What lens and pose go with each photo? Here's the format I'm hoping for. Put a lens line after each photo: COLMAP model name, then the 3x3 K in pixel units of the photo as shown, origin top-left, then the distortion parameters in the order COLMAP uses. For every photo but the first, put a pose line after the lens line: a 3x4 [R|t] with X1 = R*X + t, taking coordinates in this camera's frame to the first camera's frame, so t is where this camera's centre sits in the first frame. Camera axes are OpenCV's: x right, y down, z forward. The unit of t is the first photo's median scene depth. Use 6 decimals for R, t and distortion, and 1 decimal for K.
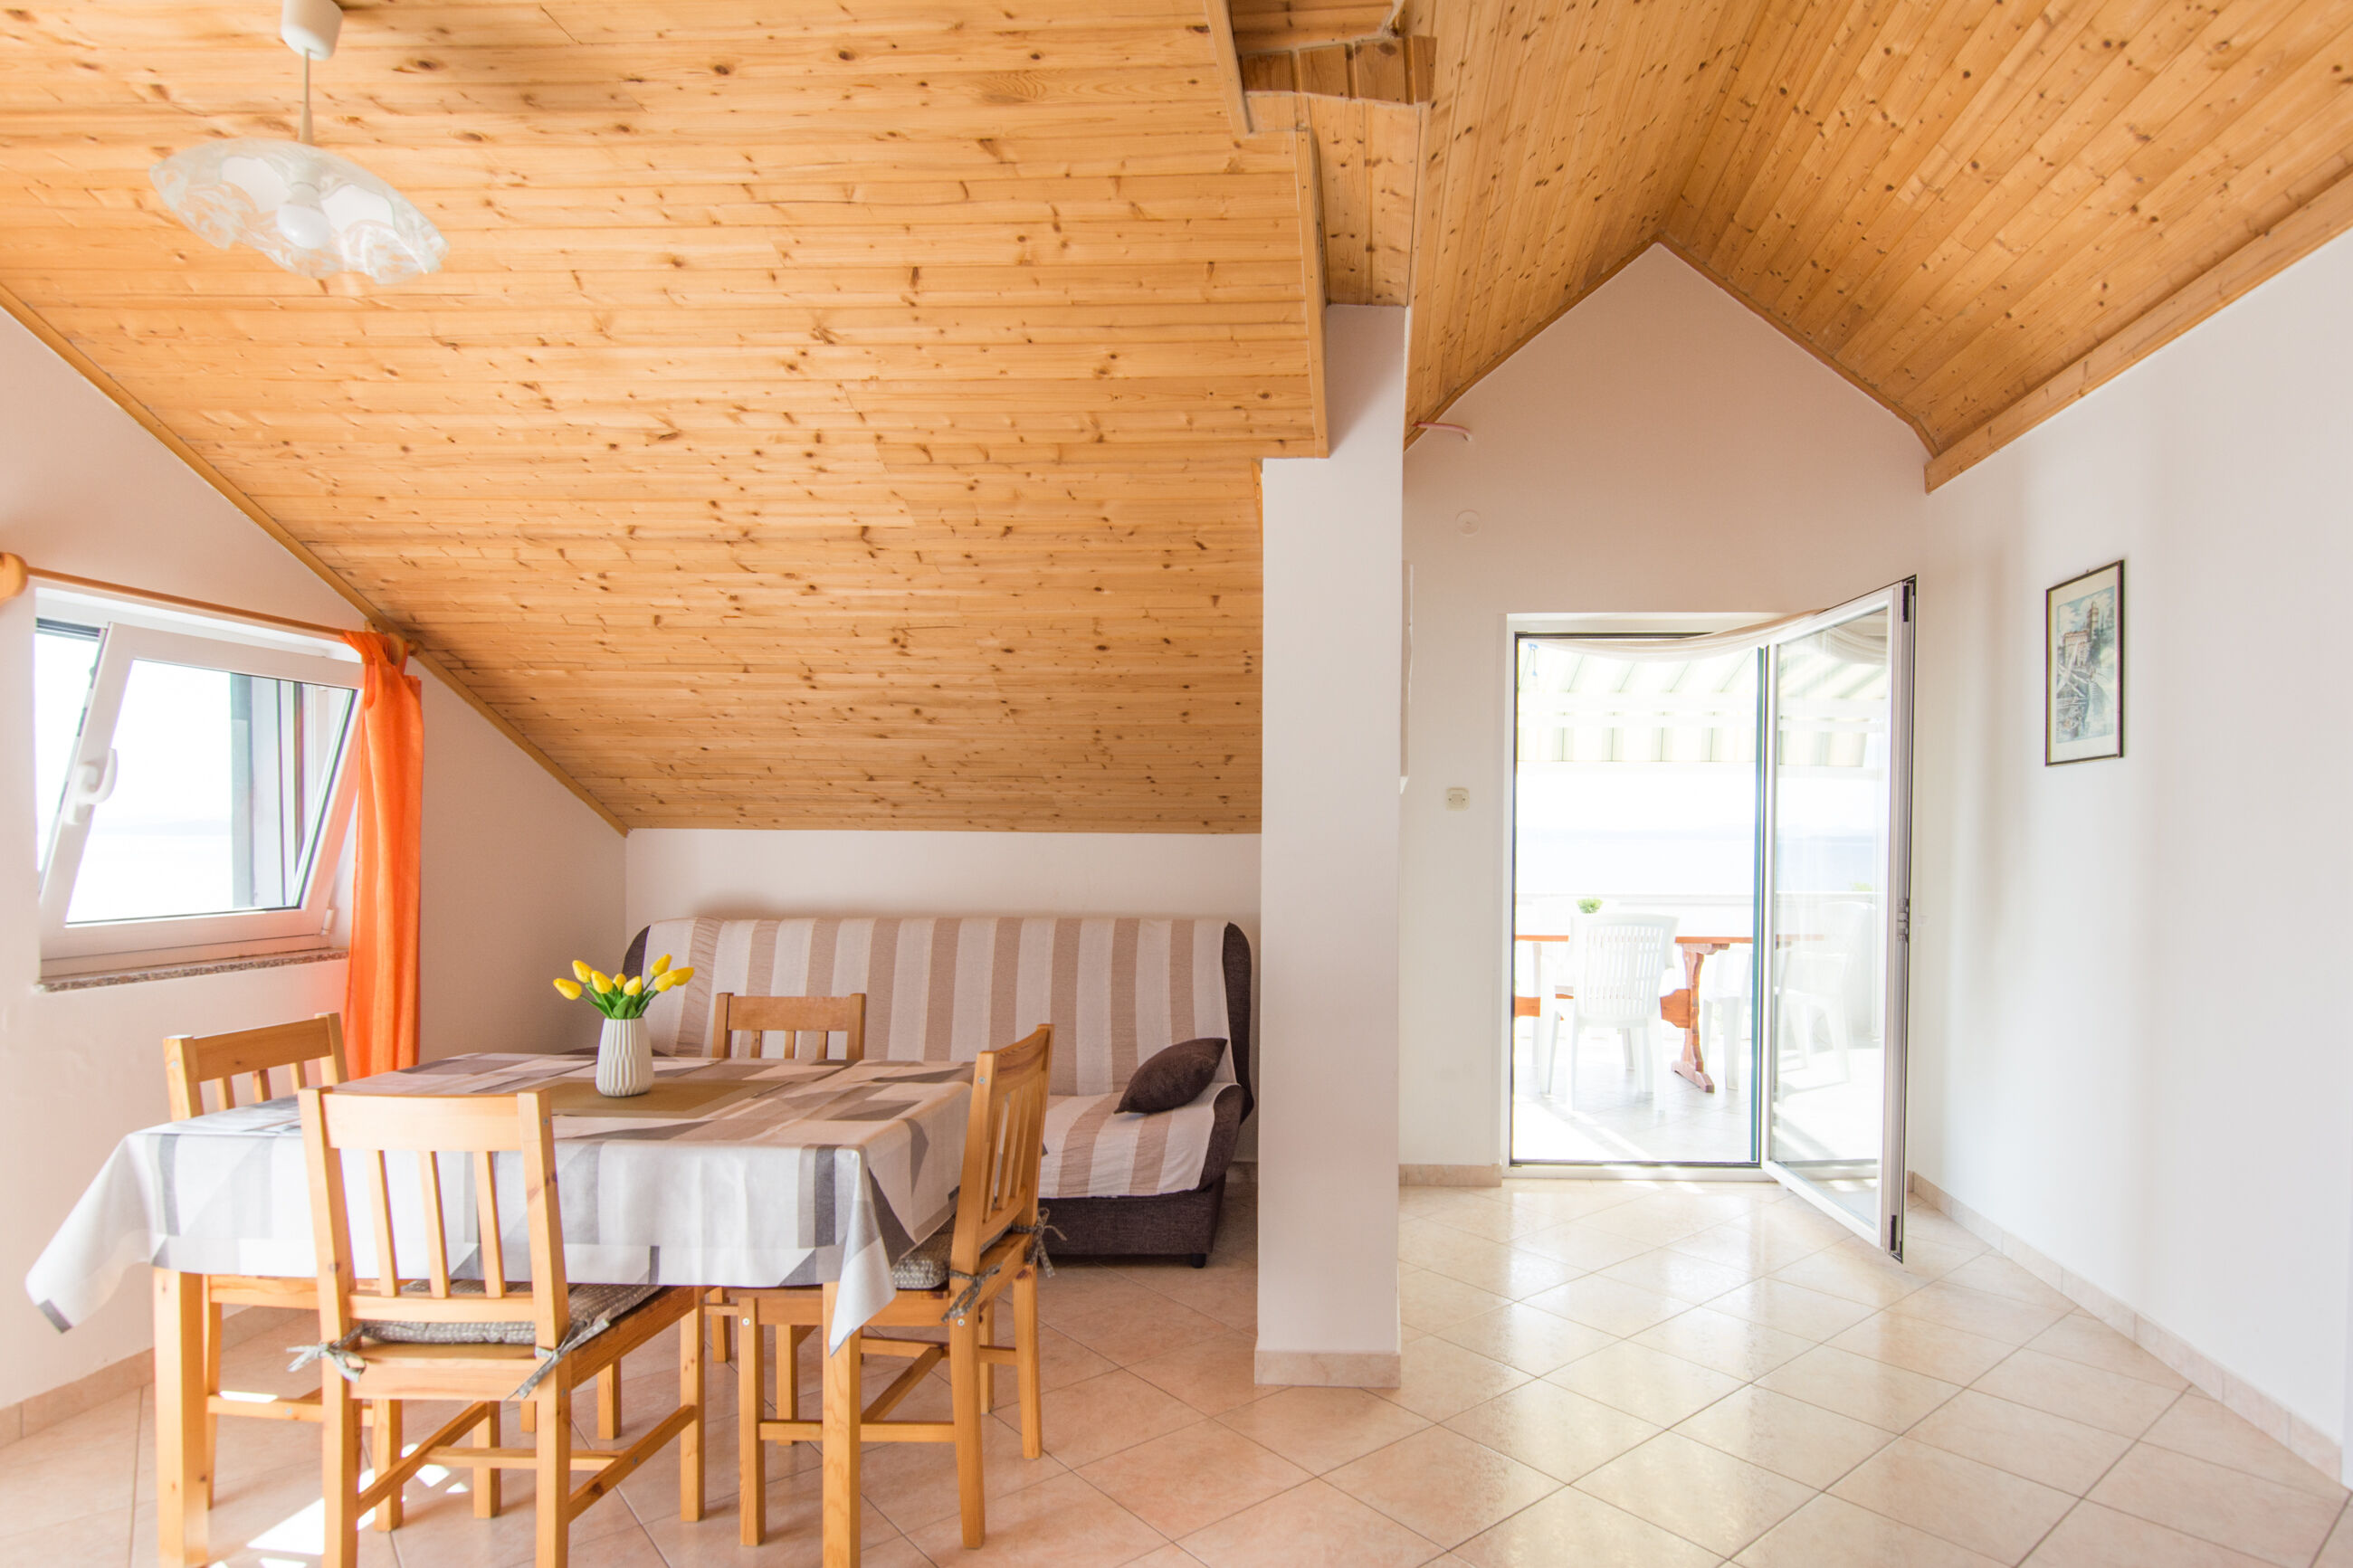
lens RADIAL K [[1208.1, 0, 1176.7], [0, 1208.1, 831.0], [0, 0, 1]] dist [-0.000832, -0.000676]
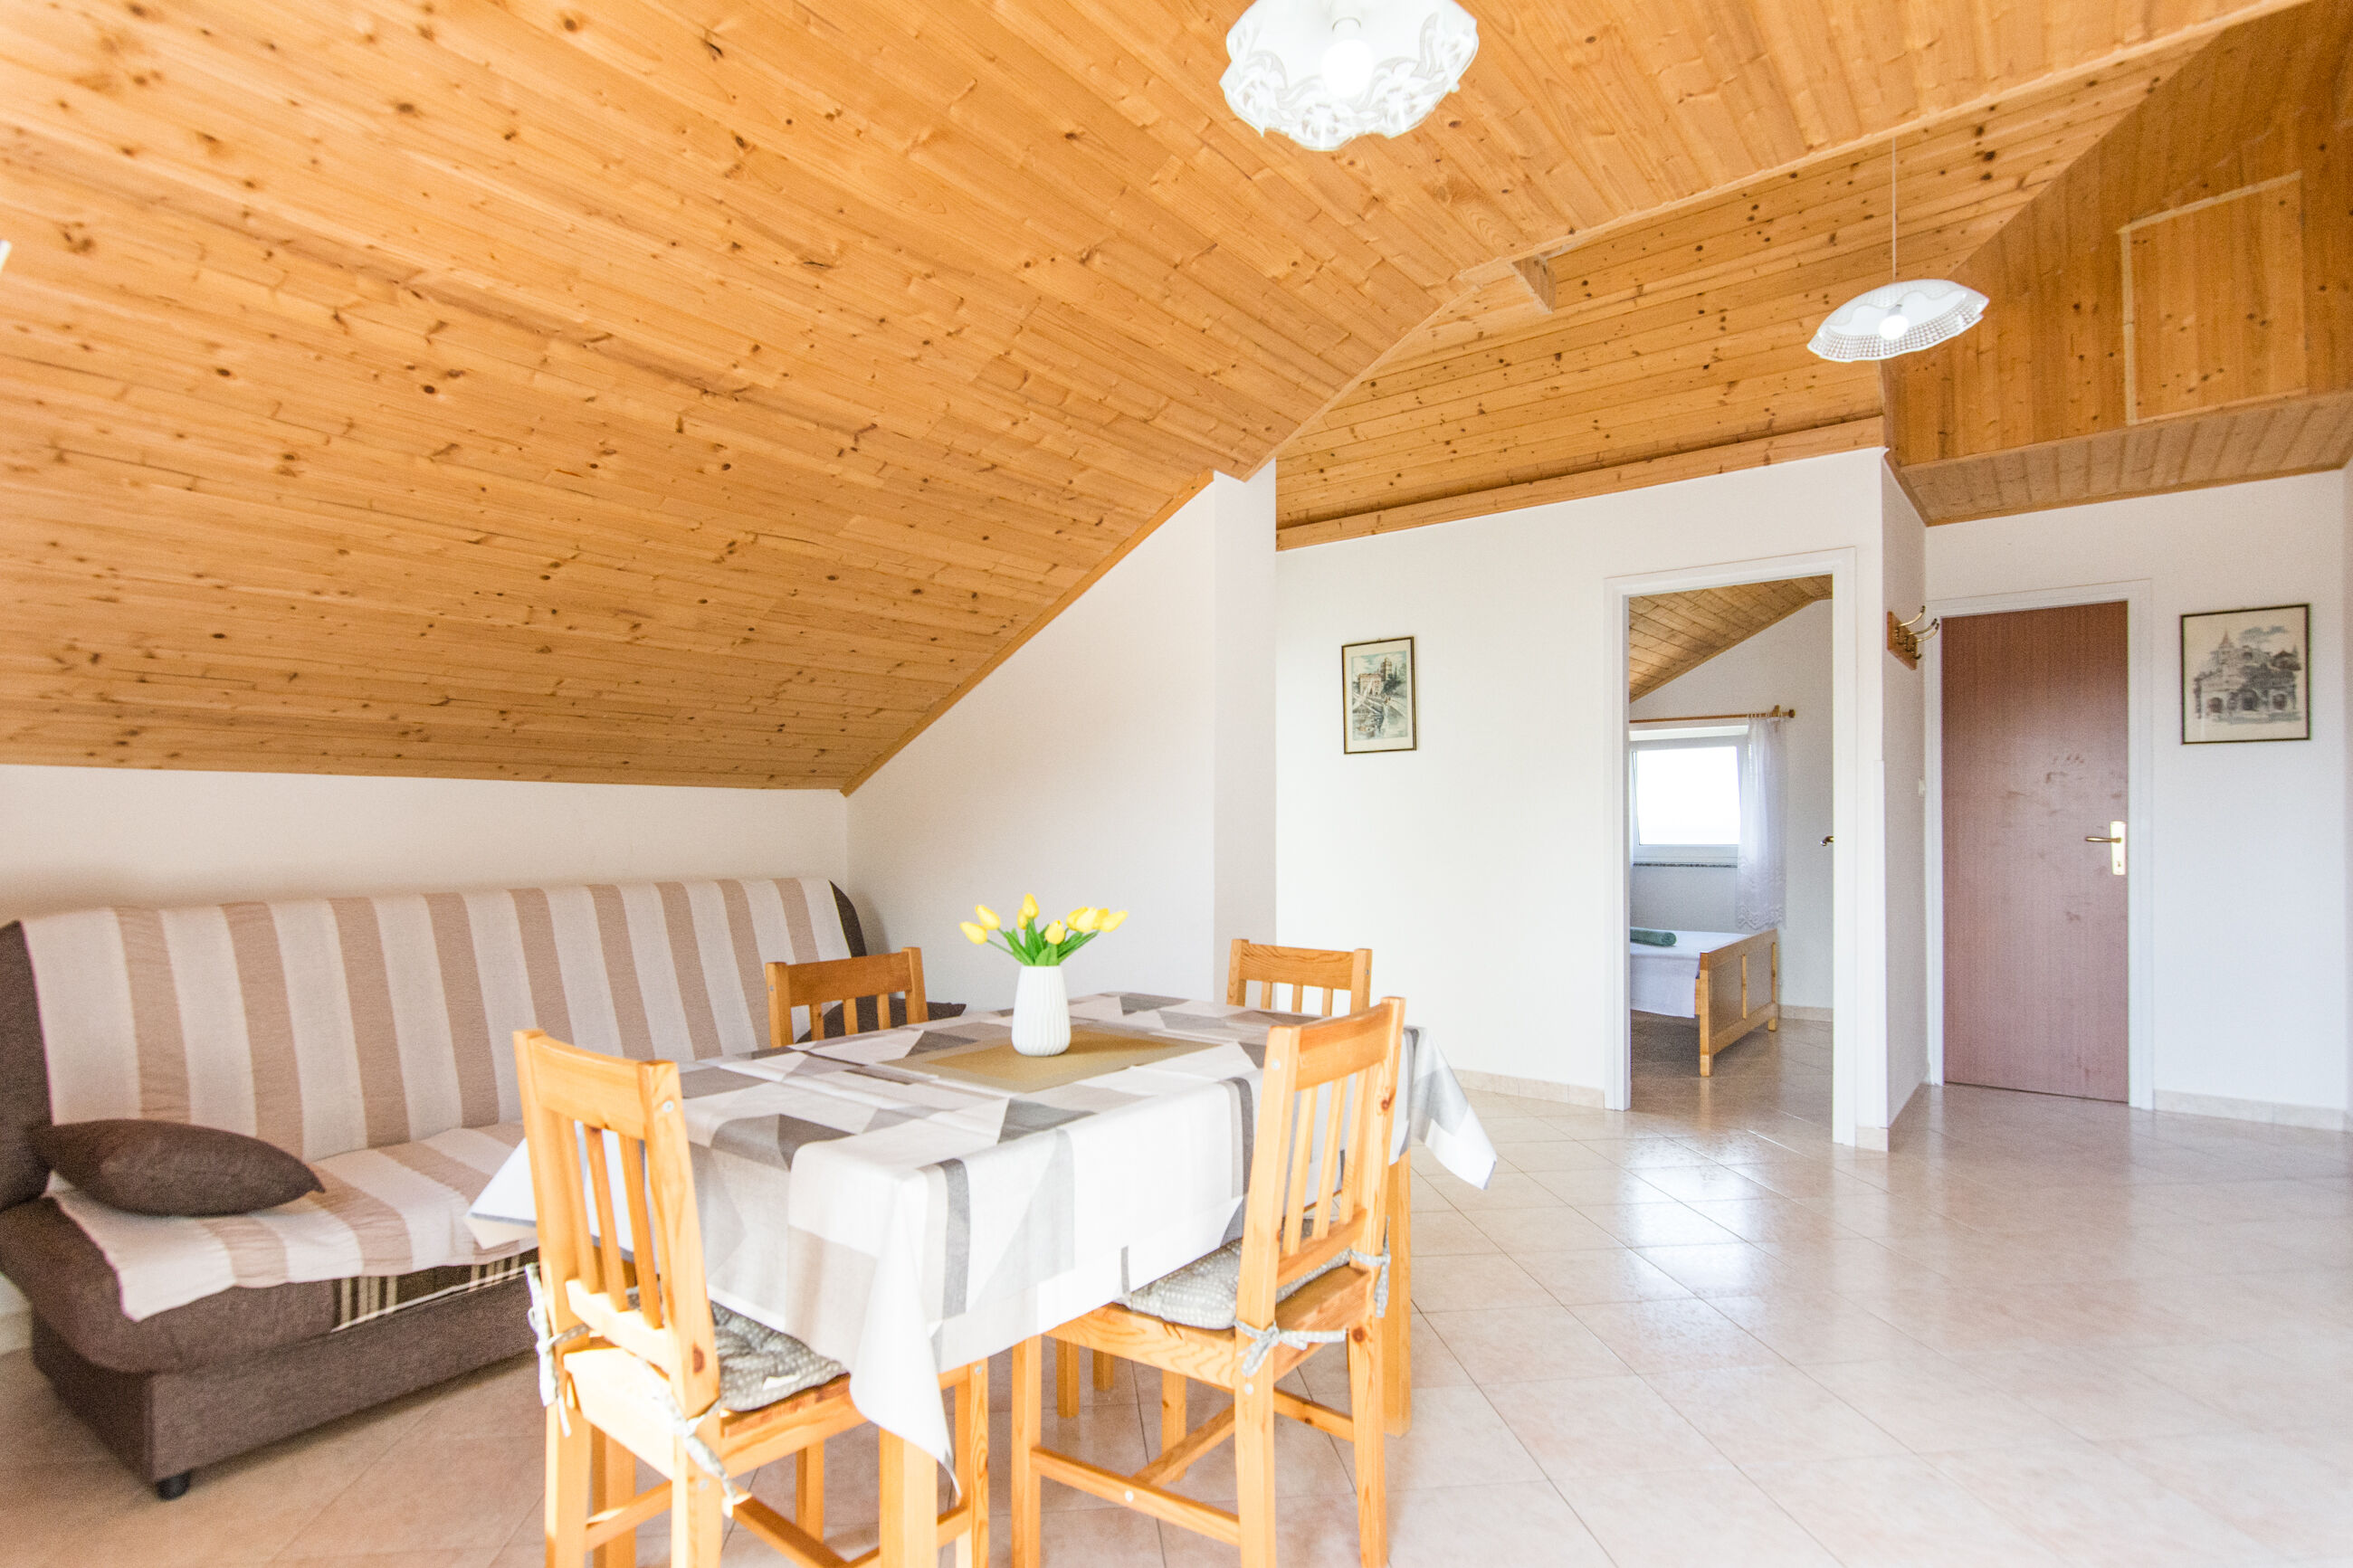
lens RADIAL K [[1161.6, 0, 1176.5], [0, 1161.6, 784.0], [0, 0, 1]] dist [-0.000723, 0.000579]
pose [[0.587123, 0.023222, 0.809165, -0.717587], [-0.002032, 0.999628, -0.027214, 0.030959], [-0.809495, 0.014333, 0.586952, 0.283994]]
